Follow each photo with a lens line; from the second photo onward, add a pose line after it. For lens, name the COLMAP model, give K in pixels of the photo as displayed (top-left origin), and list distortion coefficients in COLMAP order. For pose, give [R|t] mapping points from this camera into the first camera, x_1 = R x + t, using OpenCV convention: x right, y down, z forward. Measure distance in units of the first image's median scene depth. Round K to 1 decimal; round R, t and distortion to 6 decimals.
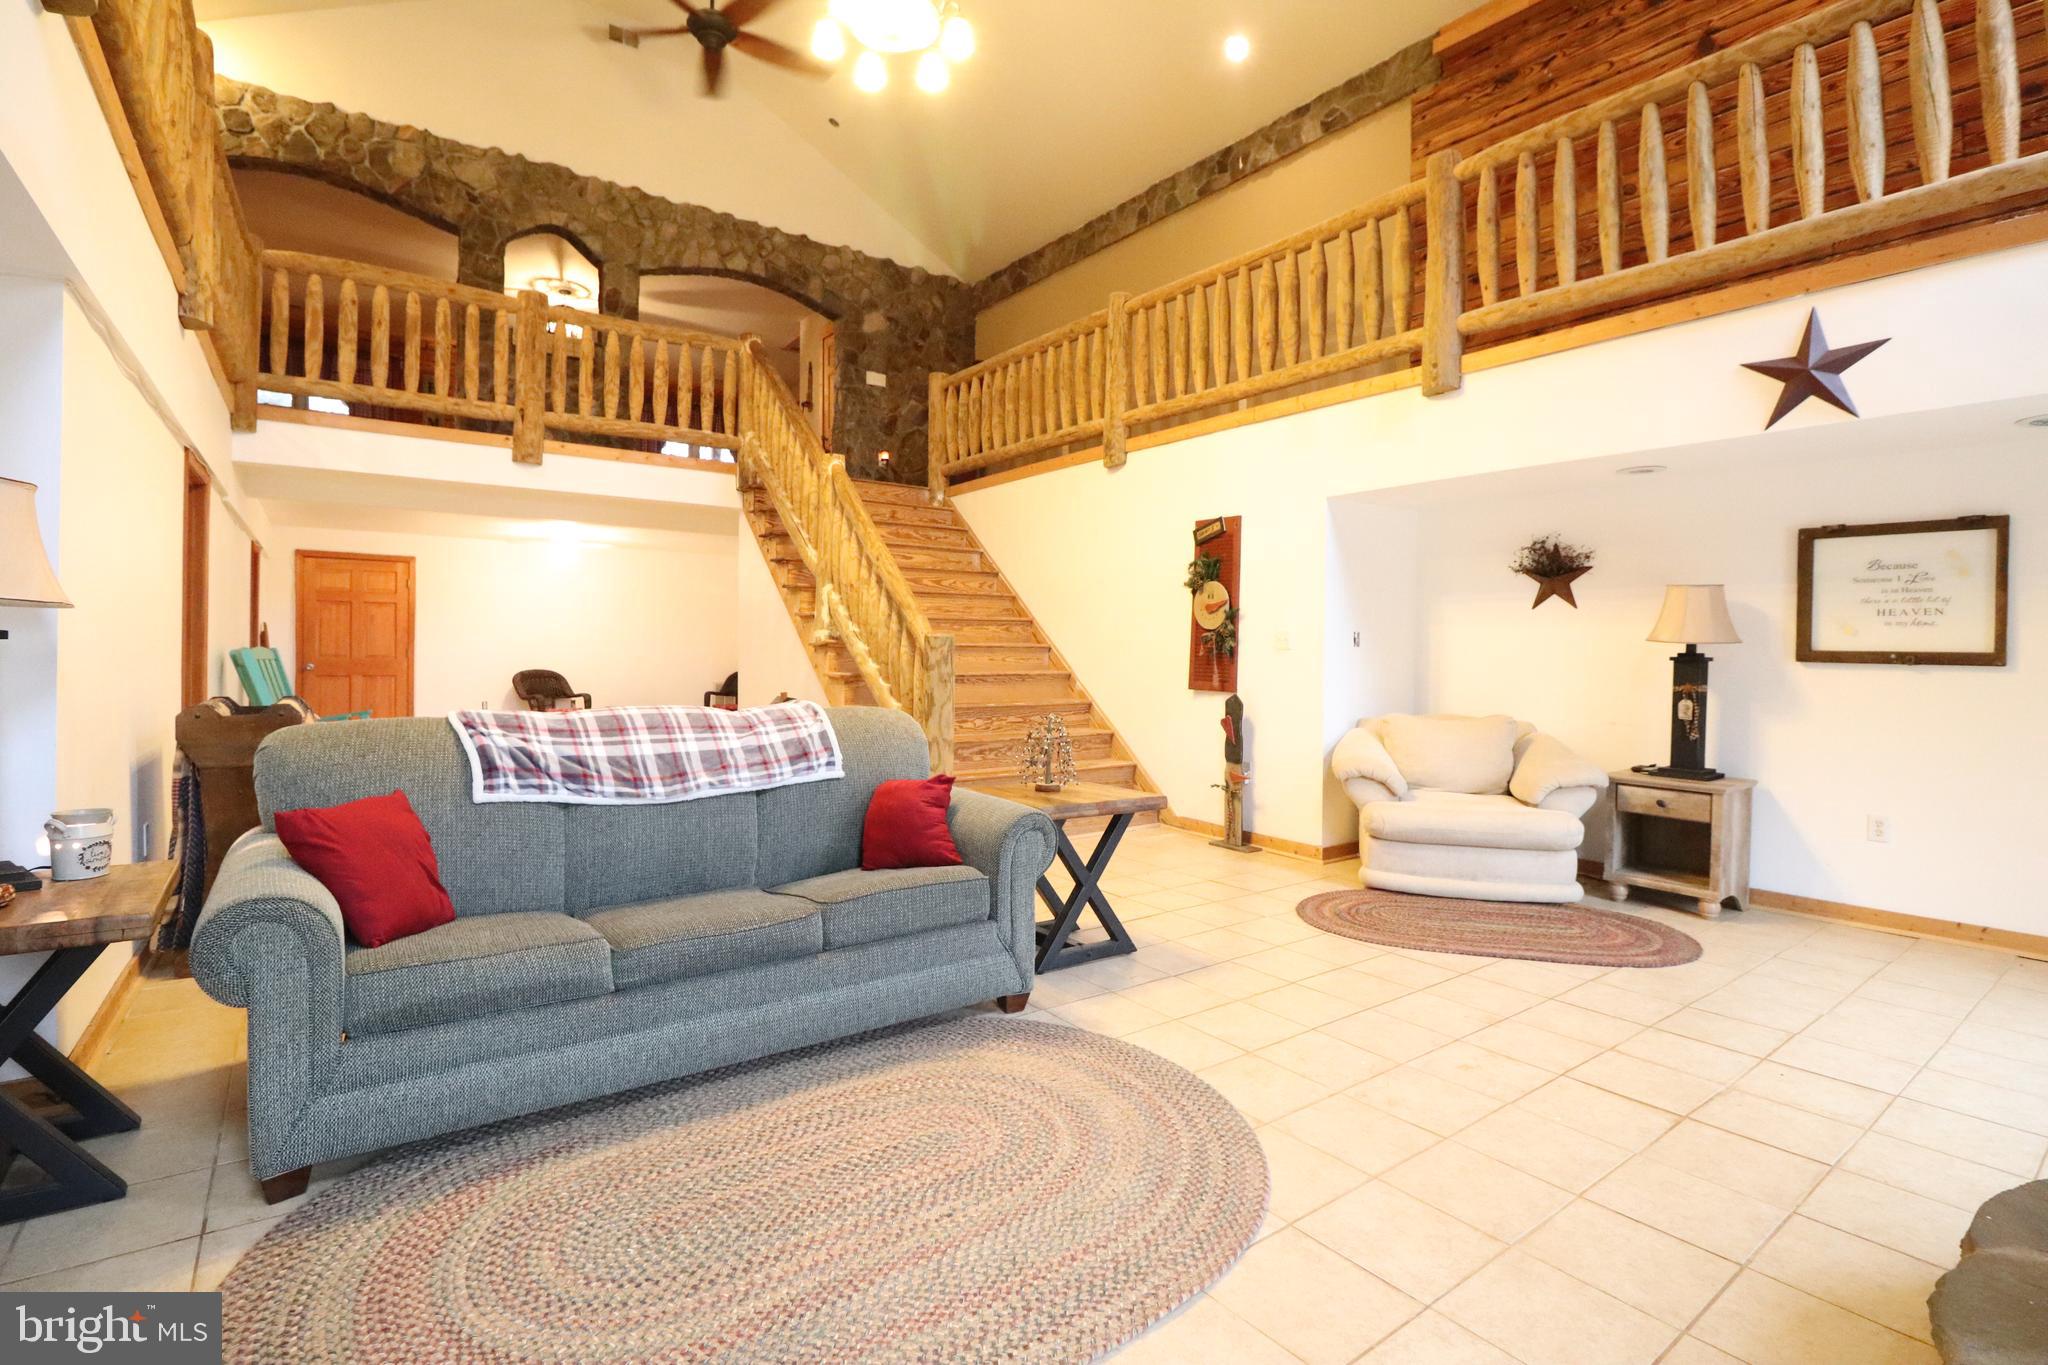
lens RADIAL K [[953.4, 0, 1015.4], [0, 953.4, 675.7], [0, 0, 1]] dist [-0.005774, -0.010067]
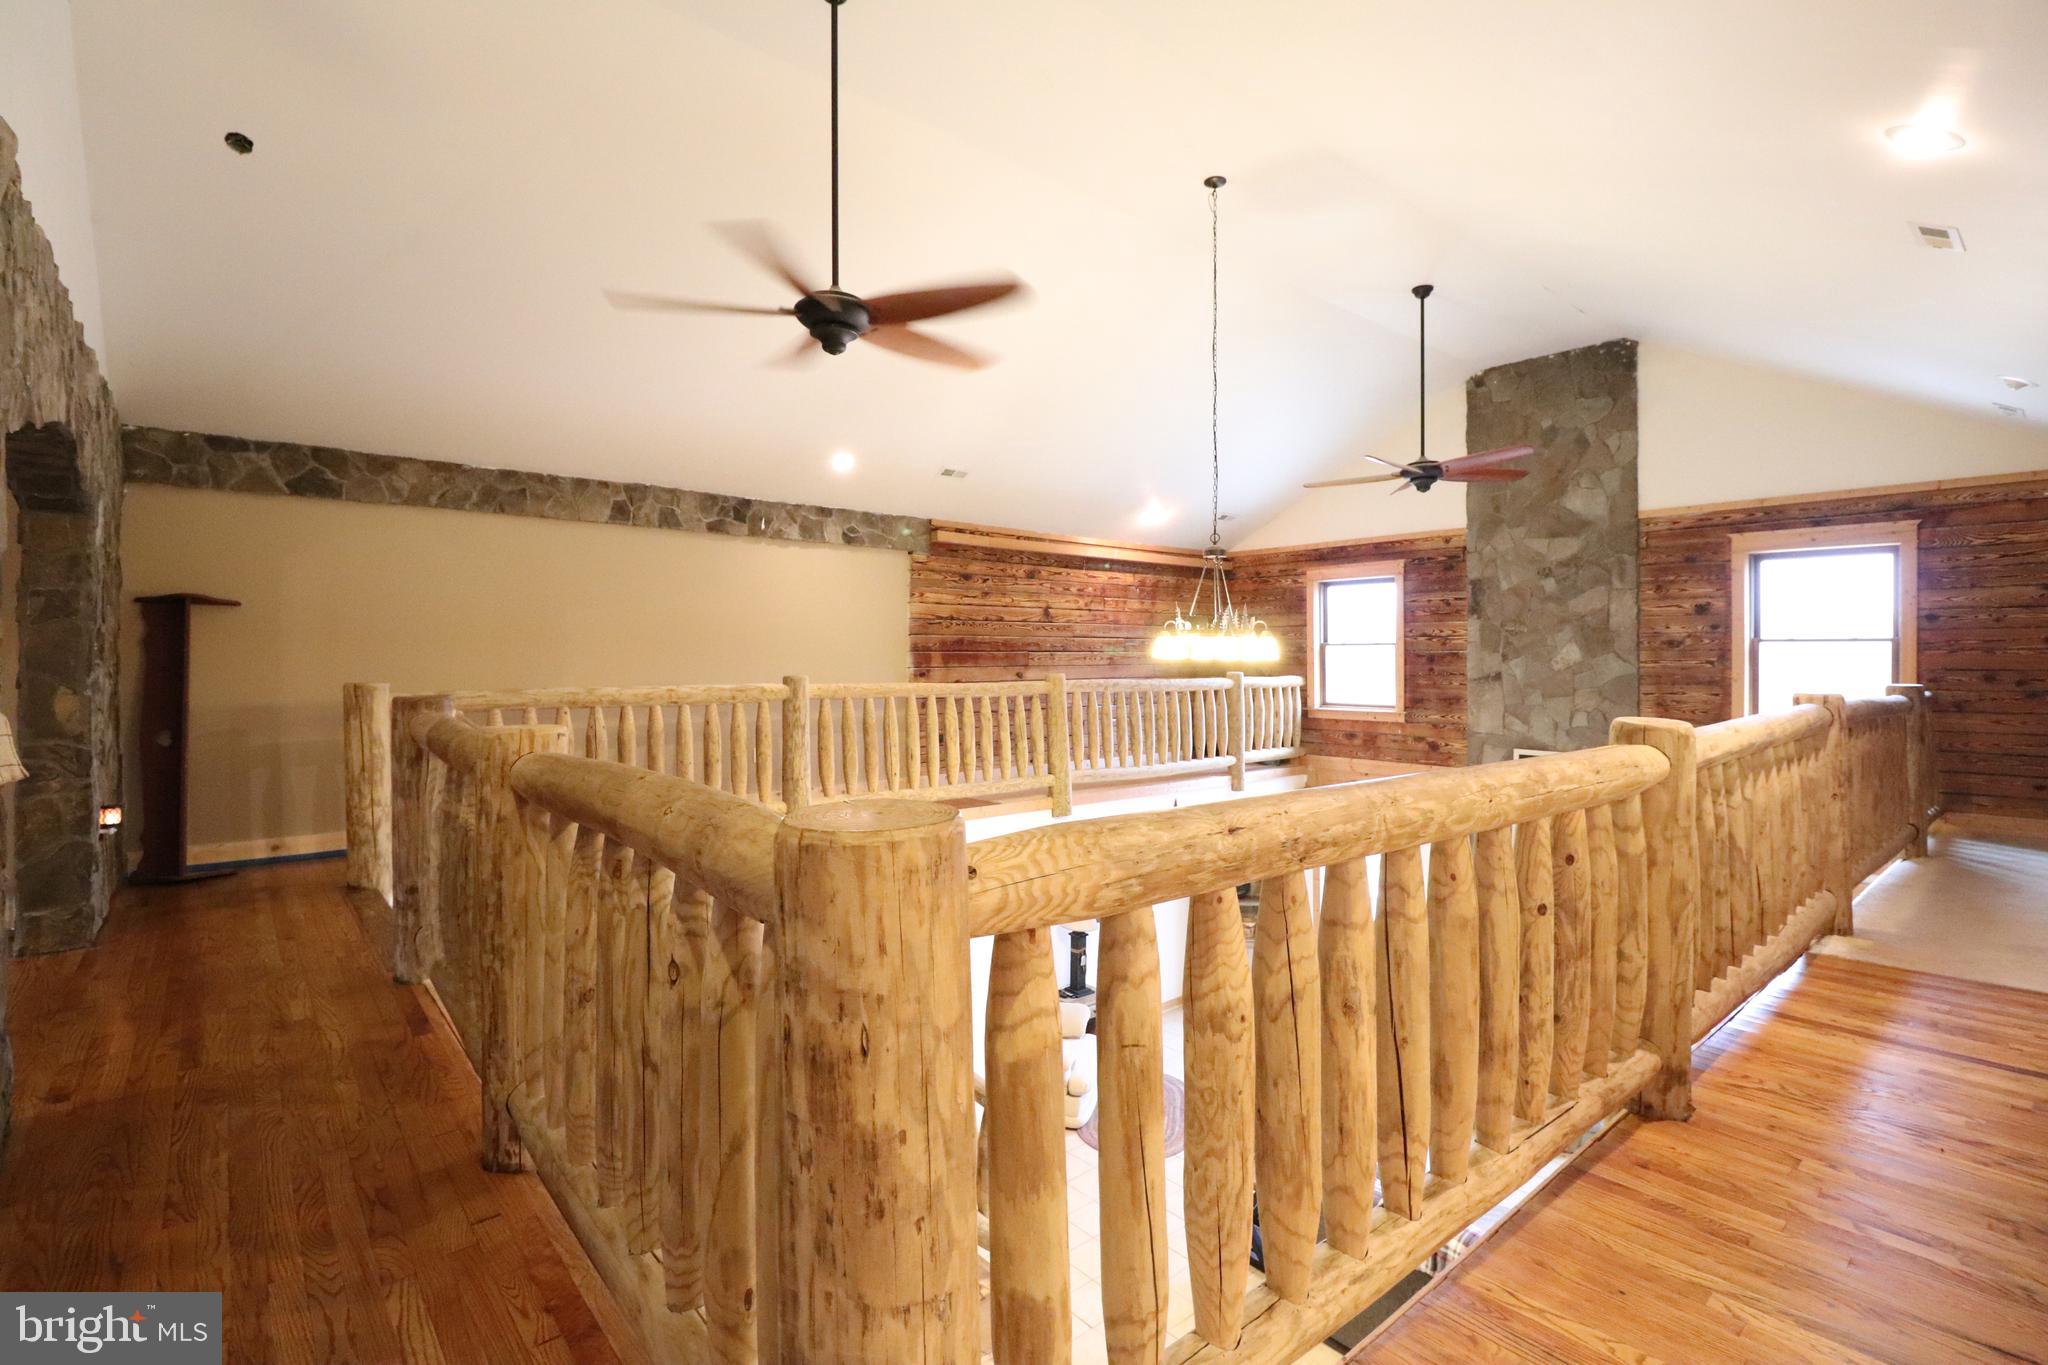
lens RADIAL K [[953.4, 0, 1018.0], [0, 953.4, 665.8], [0, 0, 1]] dist [-0.005774, -0.010067]
pose [[-0.083659, -0.020912, 0.996275, -0.804536], [0.019113, 0.999562, 0.022586, -0.399476], [-0.996311, 0.020931, -0.083222, 0.804909]]
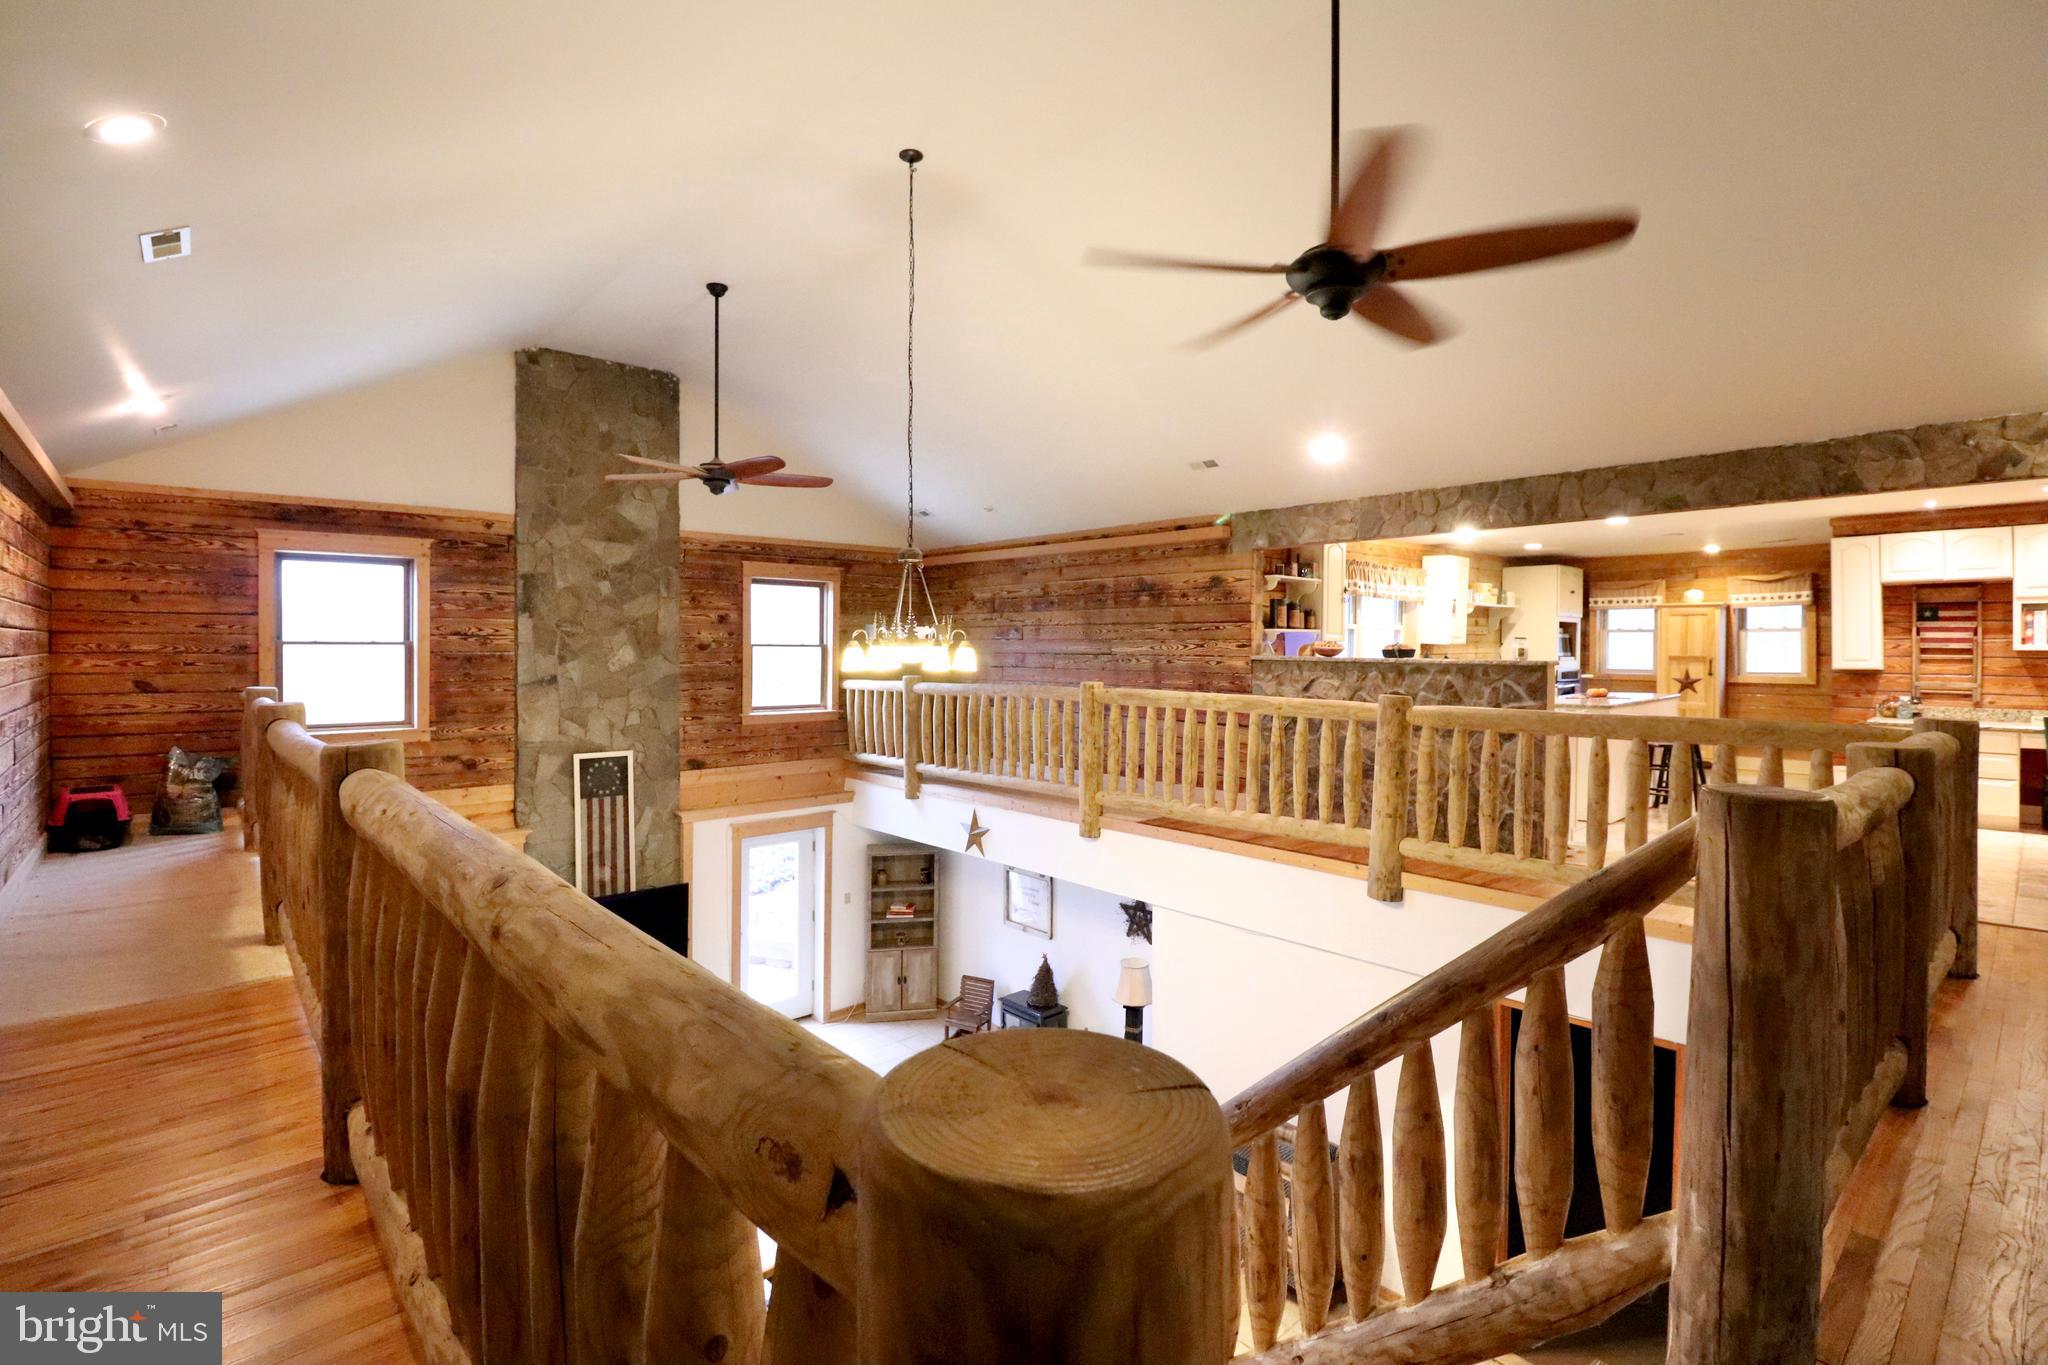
lens RADIAL K [[953.4, 0, 1024.3], [0, 953.4, 662.5], [0, 0, 1]] dist [-0.005774, -0.010067]
pose [[-0.994563, -0.013779, -0.103217, -0.035078], [-0.017273, 0.999305, 0.033030, -0.416355], [0.102691, 0.034633, -0.994110, 1.325190]]
